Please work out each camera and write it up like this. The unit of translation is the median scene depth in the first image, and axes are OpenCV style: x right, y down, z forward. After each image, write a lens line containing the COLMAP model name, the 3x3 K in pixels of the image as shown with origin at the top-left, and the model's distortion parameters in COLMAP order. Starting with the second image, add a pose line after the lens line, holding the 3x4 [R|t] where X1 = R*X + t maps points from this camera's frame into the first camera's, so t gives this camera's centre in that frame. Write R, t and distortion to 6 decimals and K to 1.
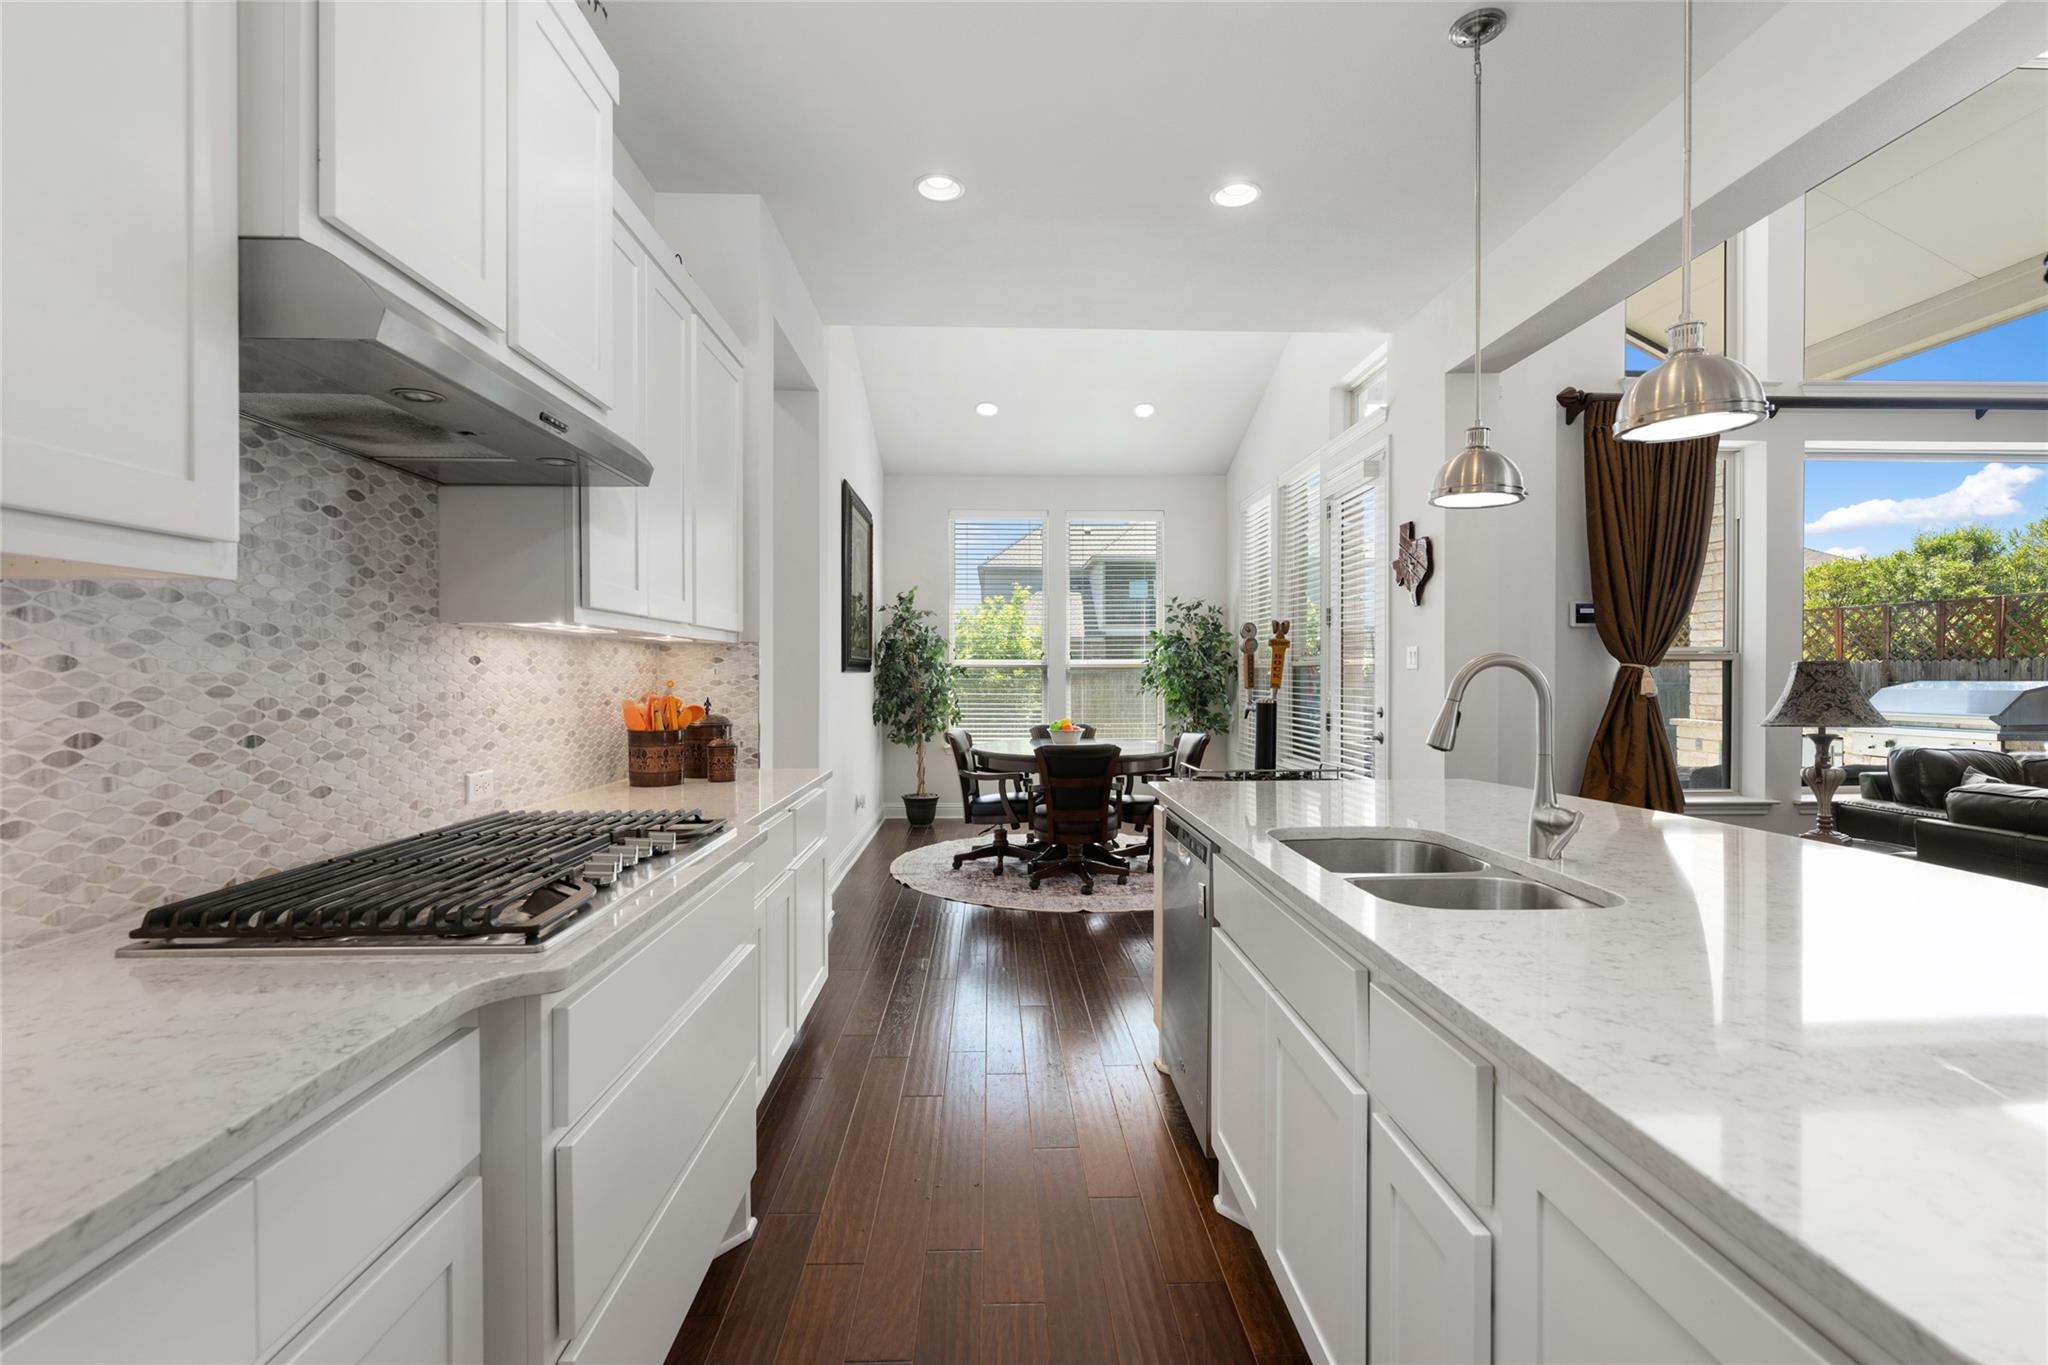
lens RADIAL K [[923.6, 0, 1012.6], [0, 923.6, 683.7], [0, 0, 1]] dist [0.002601, 0.000194]
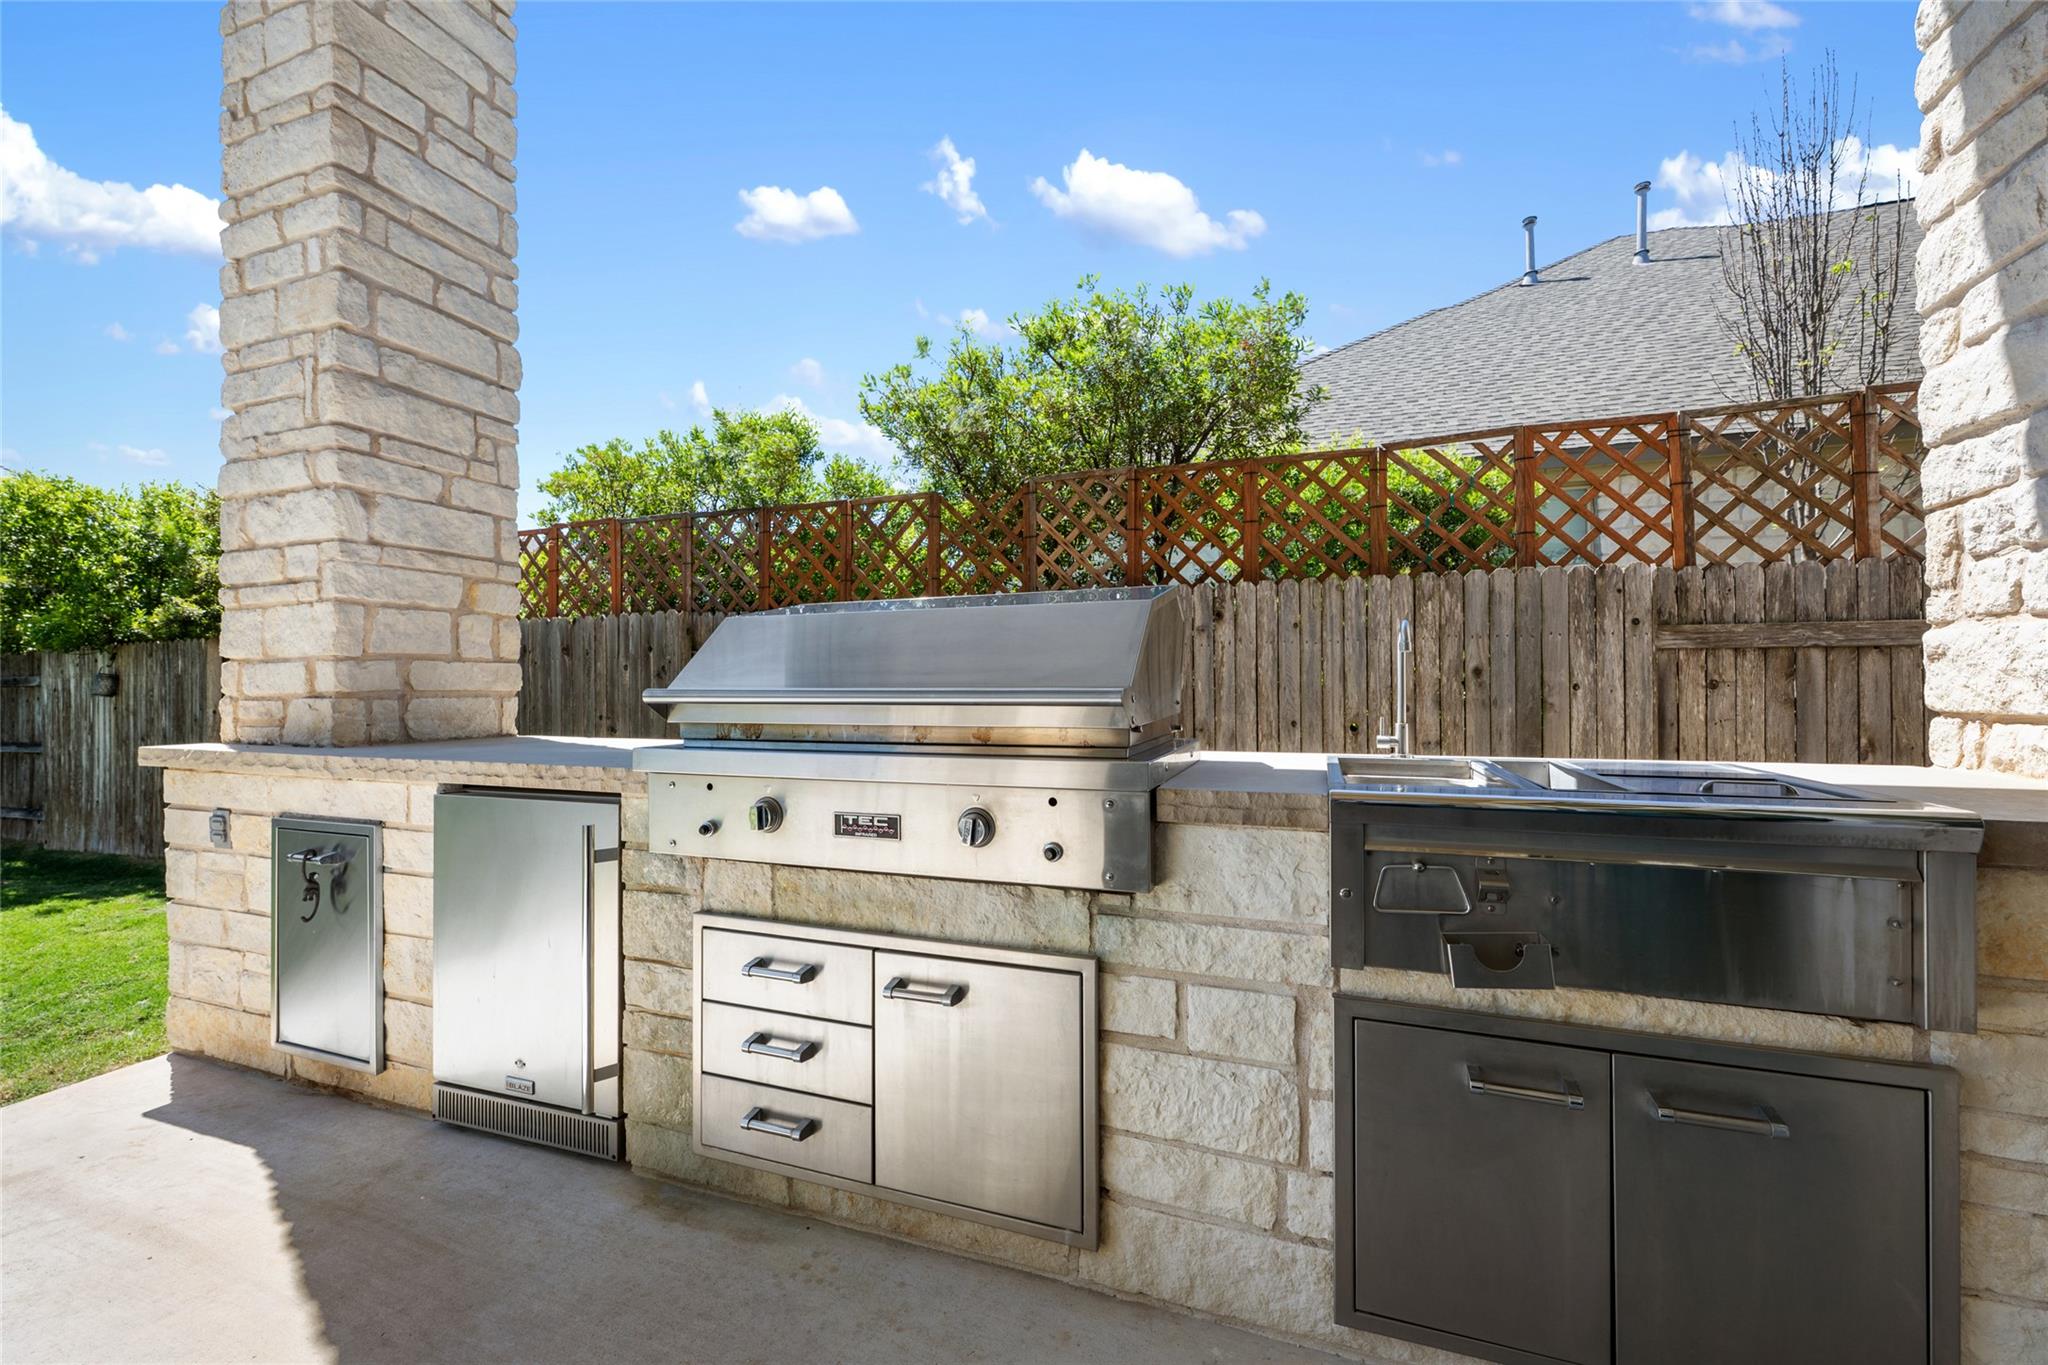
lens RADIAL K [[816.6, 0, 1016.7], [0, 816.6, 686.1], [0, 0, 1]] dist [-0.000962, -0.000518]
pose [[0.368091, -0.005766, 0.929772, 0.687870], [0.011414, 0.999933, 0.001682, 0.025175], [-0.929720, 0.009993, 0.368132, 0.771512]]
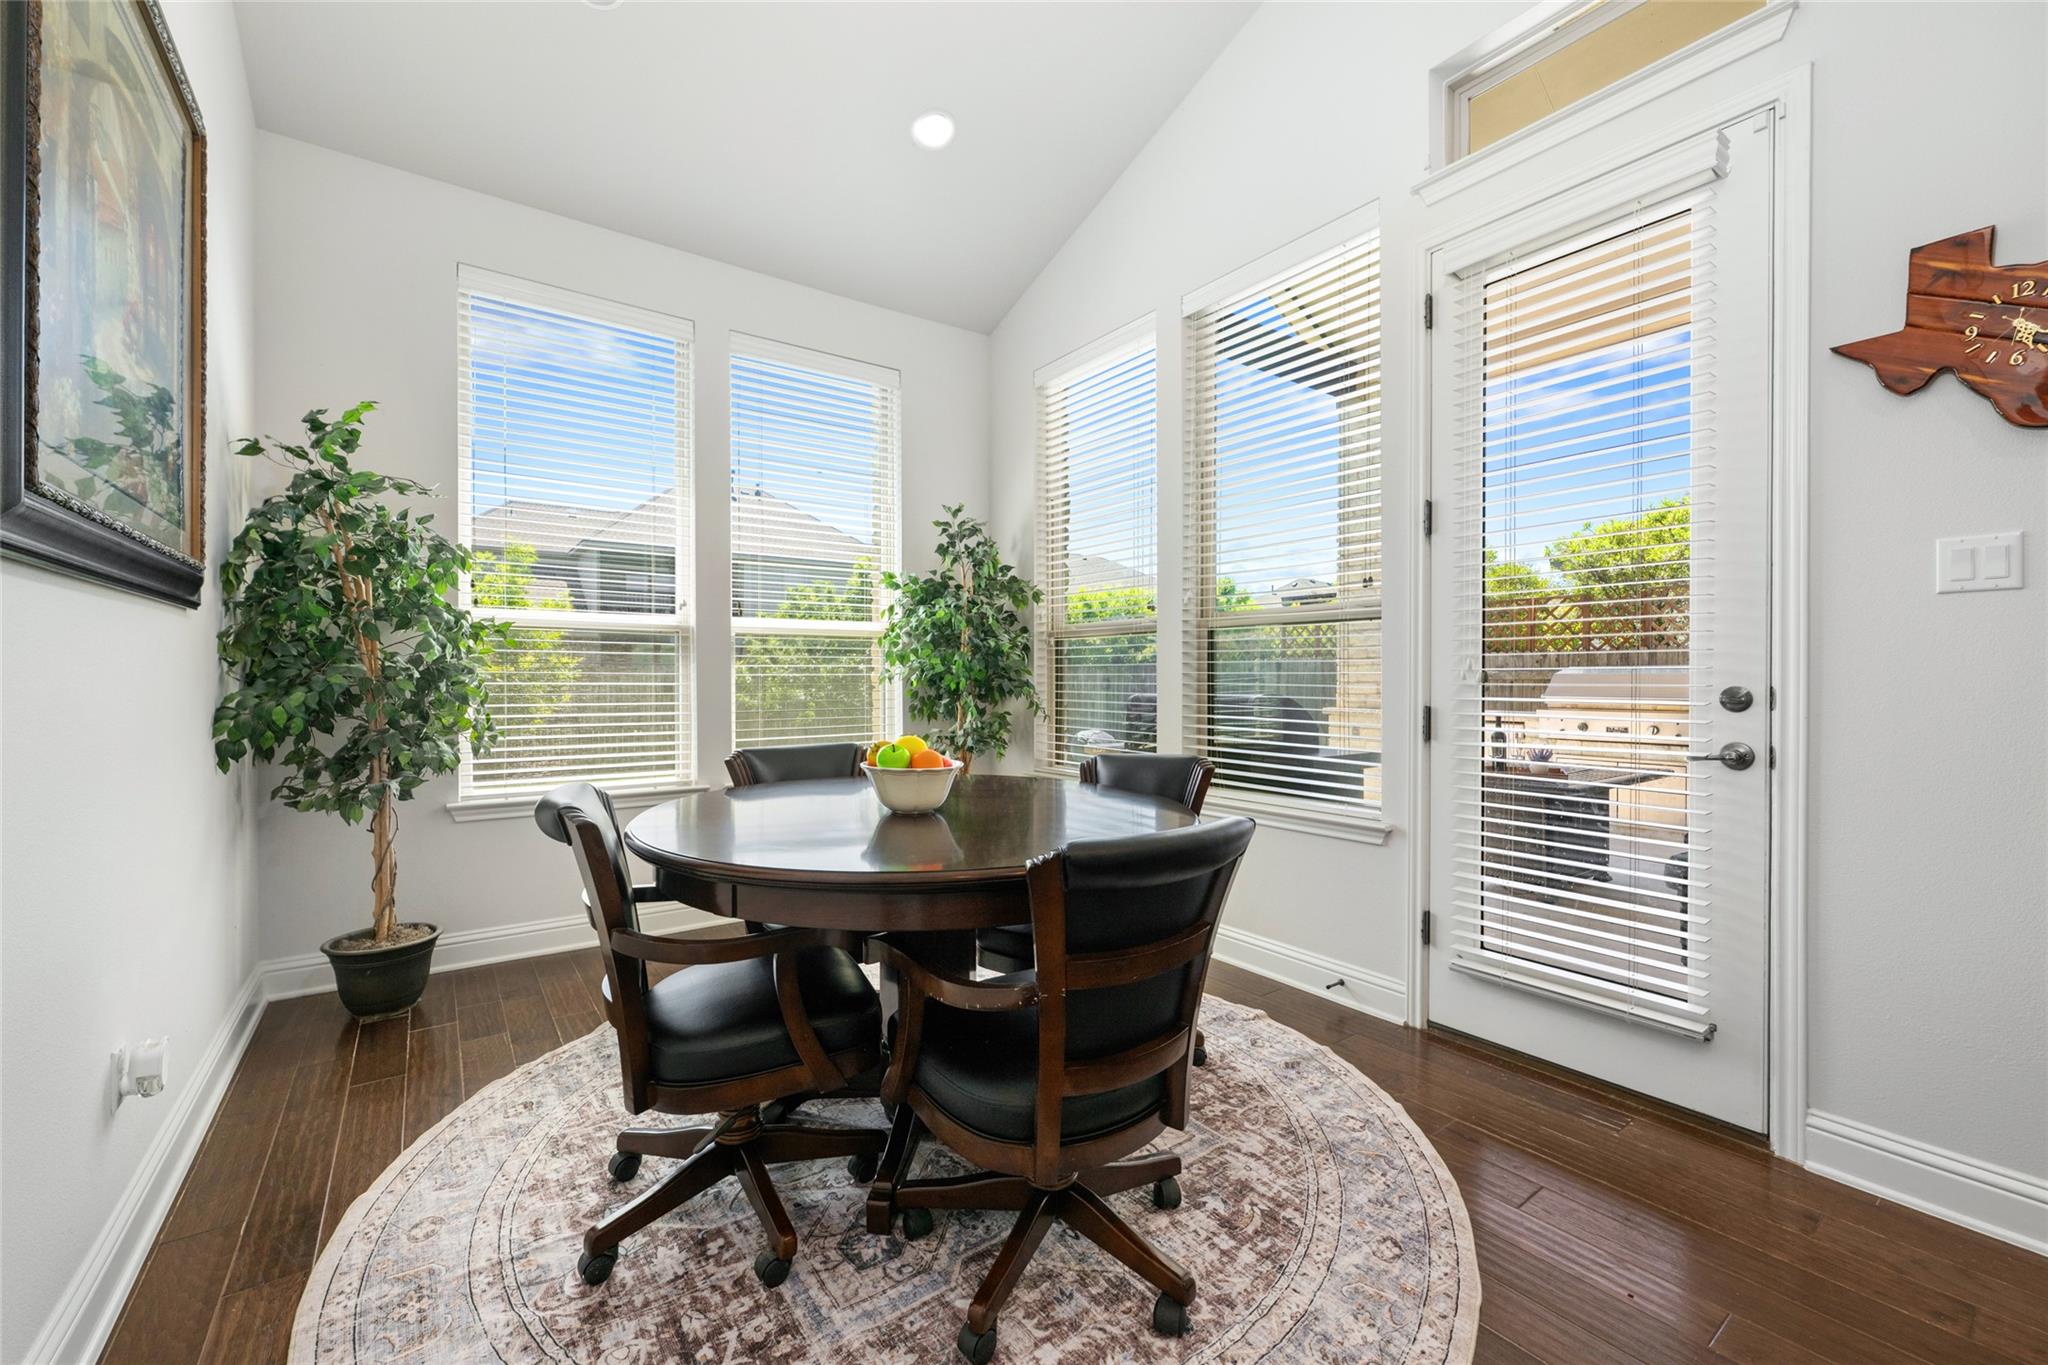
lens RADIAL K [[816.6, 0, 1017.8], [0, 816.6, 688.7], [0, 0, 1]] dist [-0.000962, -0.000518]
pose [[0.822018, -0.005549, 0.569434, -0.075161], [0.004826, 0.999984, 0.002778, 0.014331], [-0.569441, 0.000464, 0.822032, 0.558275]]
